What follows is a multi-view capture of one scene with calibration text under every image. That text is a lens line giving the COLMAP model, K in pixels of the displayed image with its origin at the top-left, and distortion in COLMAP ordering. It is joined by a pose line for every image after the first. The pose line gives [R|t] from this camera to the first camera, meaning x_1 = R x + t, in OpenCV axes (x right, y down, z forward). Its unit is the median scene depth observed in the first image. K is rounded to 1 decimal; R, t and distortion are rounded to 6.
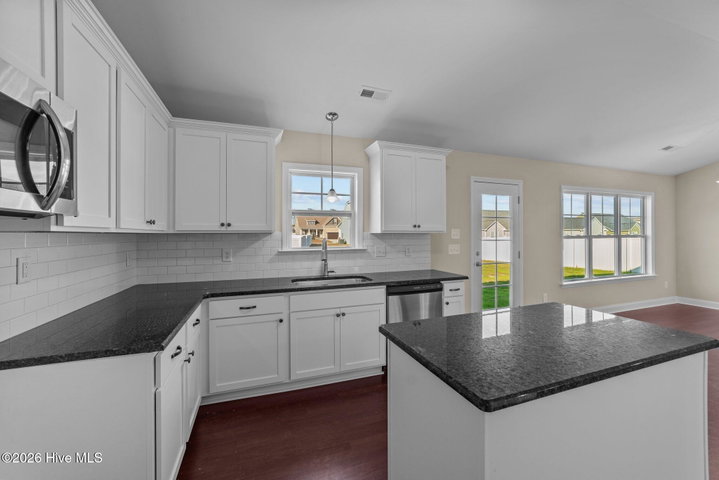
lens RADIAL K [[277.5, 0, 355.5], [0, 277.5, 236.9], [0, 0, 1]] dist [-0.001165, -0.000055]
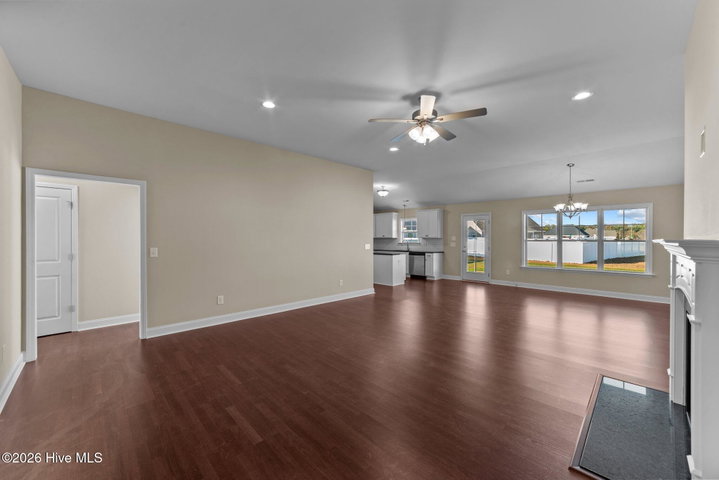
lens RADIAL K [[277.5, 0, 355.5], [0, 277.5, 236.9], [0, 0, 1]] dist [-0.001165, -0.000055]
pose [[0.406184, 0.005140, -0.913777, 1.694847], [-0.000699, 0.999986, 0.005314, -0.027124], [0.913791, -0.001520, 0.406182, -0.611509]]
